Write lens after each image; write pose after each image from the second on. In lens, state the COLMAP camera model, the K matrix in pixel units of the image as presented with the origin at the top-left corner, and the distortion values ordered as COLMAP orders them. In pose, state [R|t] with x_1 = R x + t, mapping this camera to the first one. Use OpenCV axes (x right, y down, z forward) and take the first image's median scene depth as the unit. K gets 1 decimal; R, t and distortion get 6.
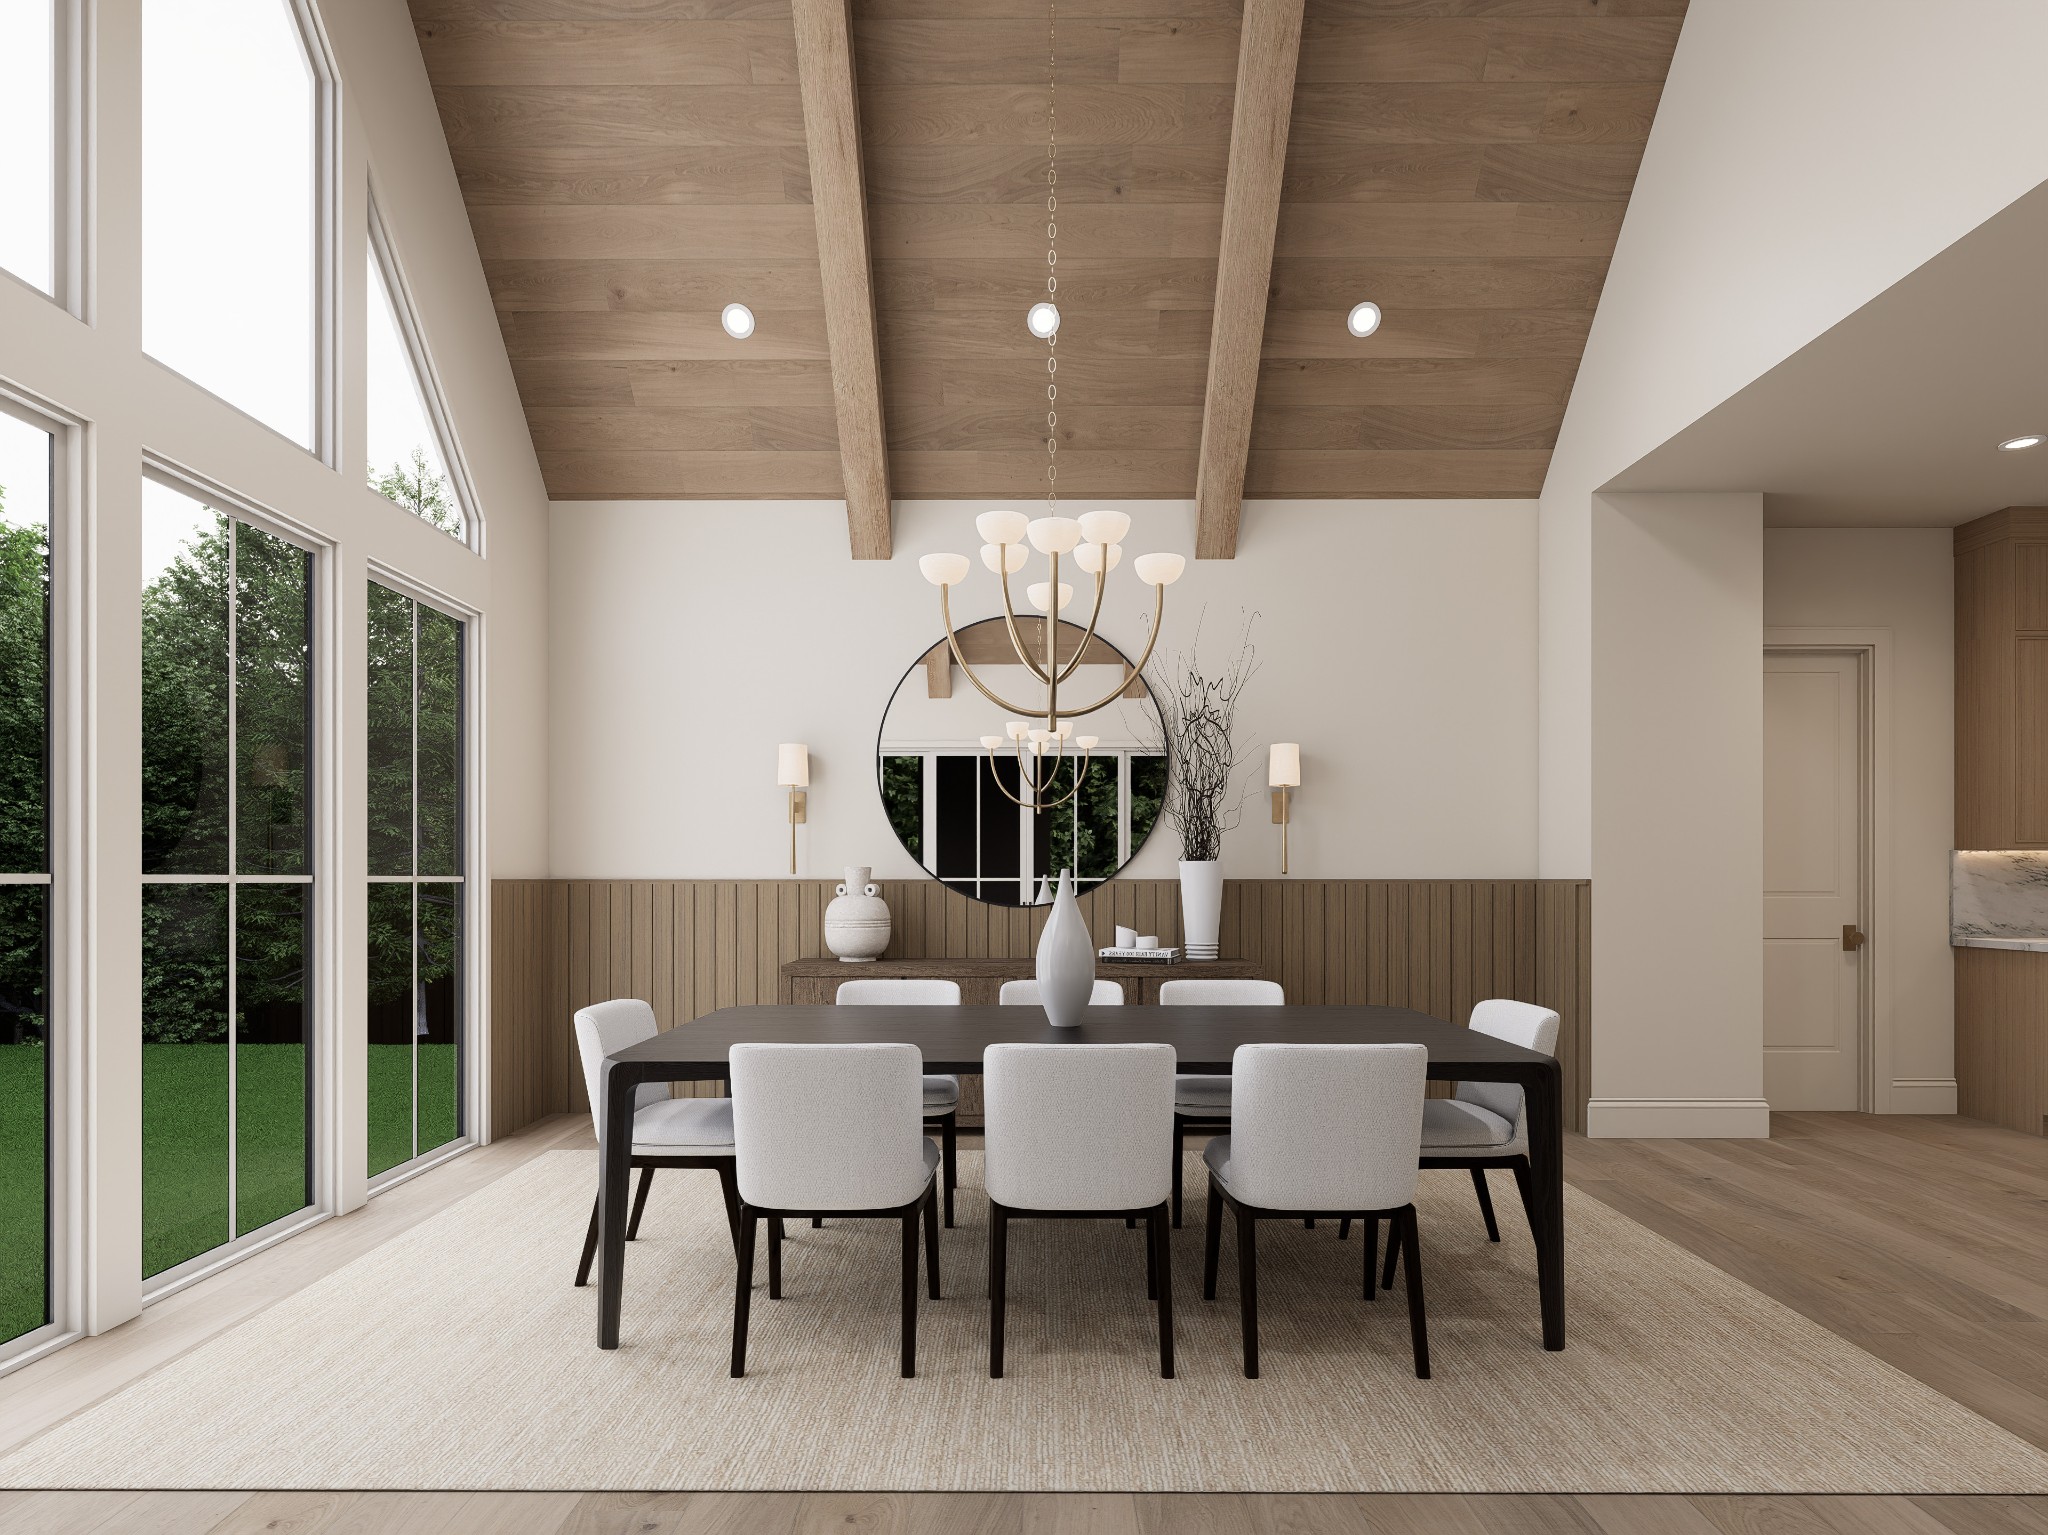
lens RADIAL K [[1324.5, 0, 1024.0], [0, 1324.5, 767.5], [0, 0, 1]] dist [0.004464, 0.003084]
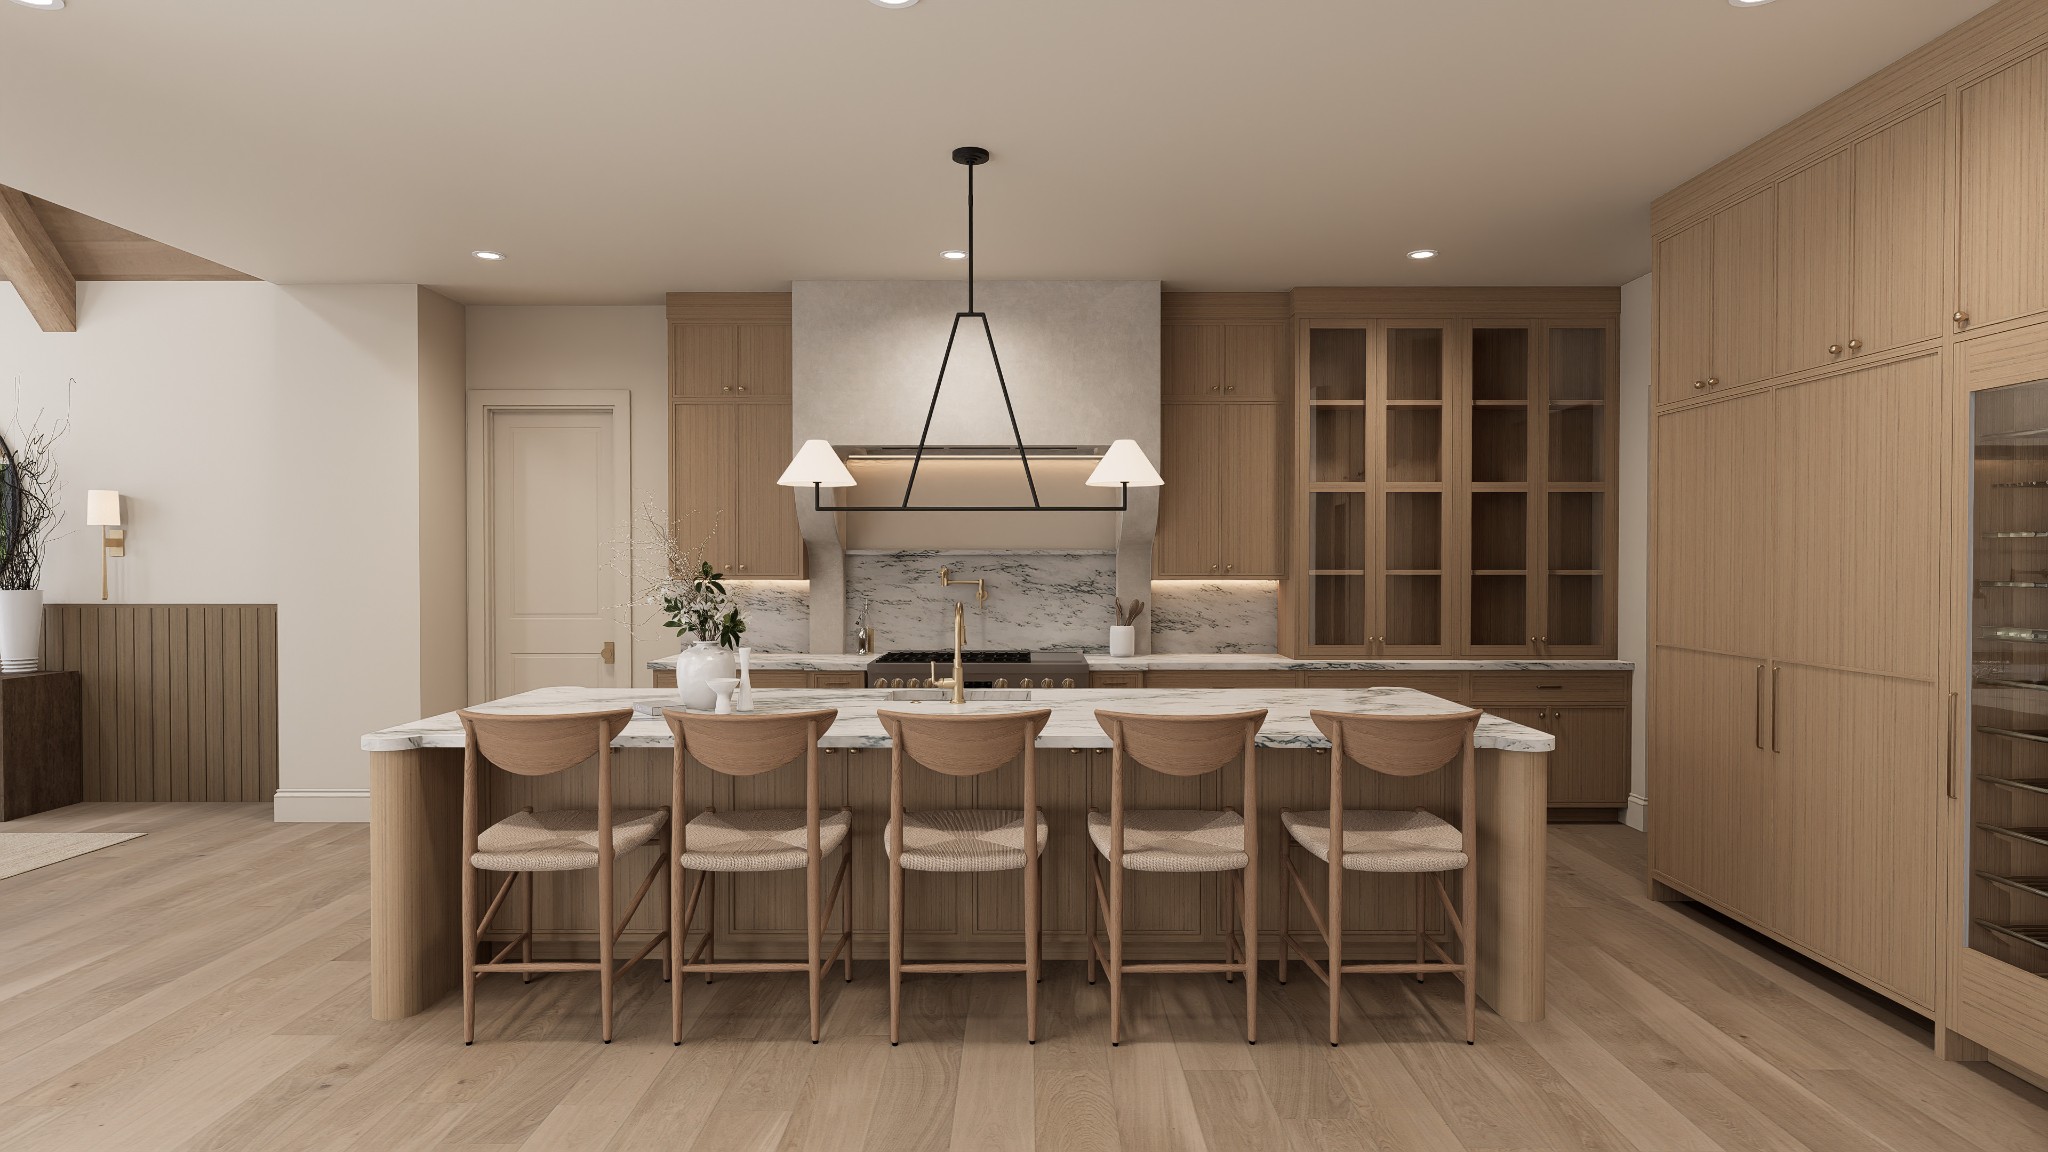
lens RADIAL K [[1133.5, 0, 1024.4], [0, 1133.5, 522.0], [0, 0, 1]] dist [-0.001862, -0.000742]
pose [[0.999902, 0.001795, 0.013887, 1.001643], [-0.001967, 0.999921, 0.012387, -0.002931], [-0.013864, -0.012413, 0.999827, -0.022348]]
